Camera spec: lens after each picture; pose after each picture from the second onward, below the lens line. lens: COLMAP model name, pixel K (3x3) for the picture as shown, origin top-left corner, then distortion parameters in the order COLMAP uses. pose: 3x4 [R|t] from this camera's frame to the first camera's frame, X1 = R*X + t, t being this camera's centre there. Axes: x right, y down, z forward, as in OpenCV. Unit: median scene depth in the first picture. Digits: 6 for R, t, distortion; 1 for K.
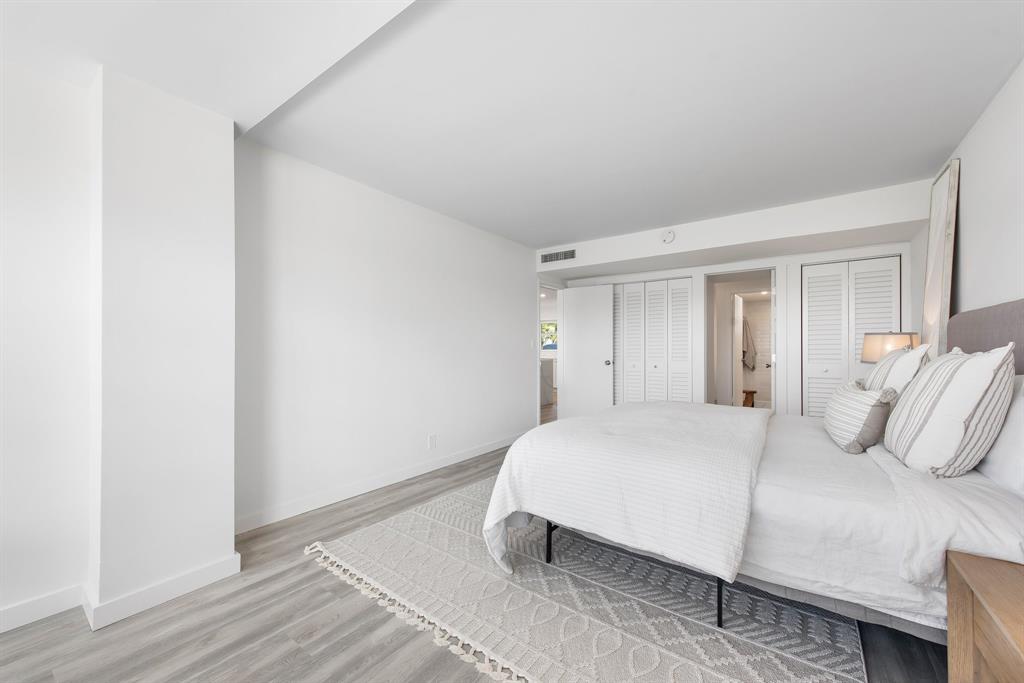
lens RADIAL K [[405.3, 0, 507.6], [0, 405.3, 355.3], [0, 0, 1]] dist [0.001078, -0.000005]
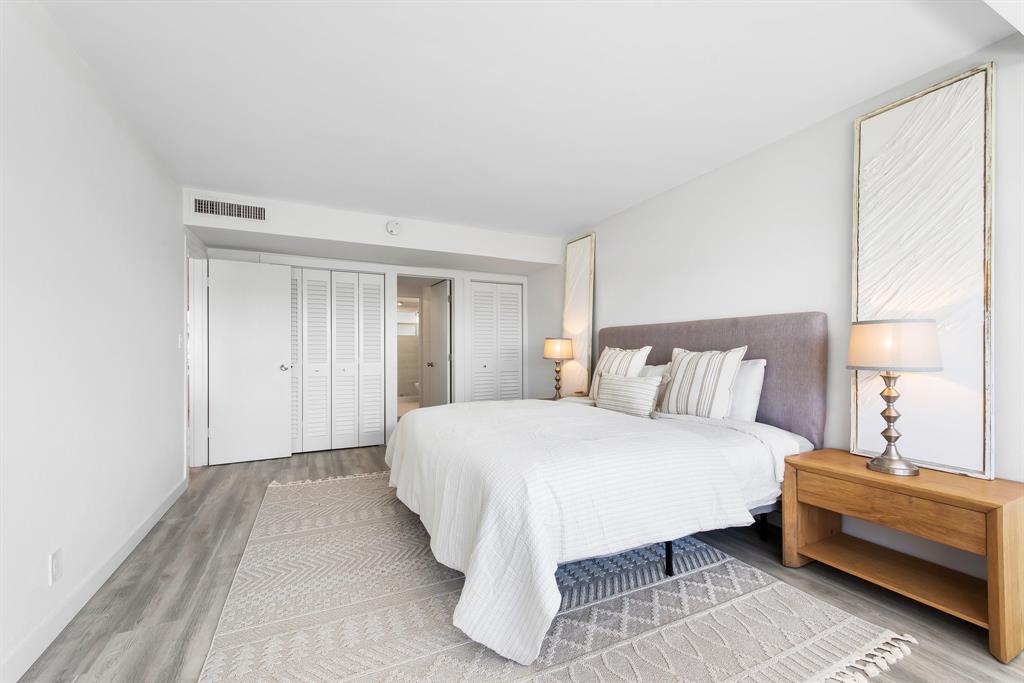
lens RADIAL K [[412.9, 0, 510.5], [0, 412.9, 352.5], [0, 0, 1]] dist [0.001855, 0.000093]
pose [[0.458143, -0.001956, 0.888876, -0.351992], [0.012705, 0.999910, -0.004348, -0.001178], [-0.888788, 0.013285, 0.458127, 0.374046]]
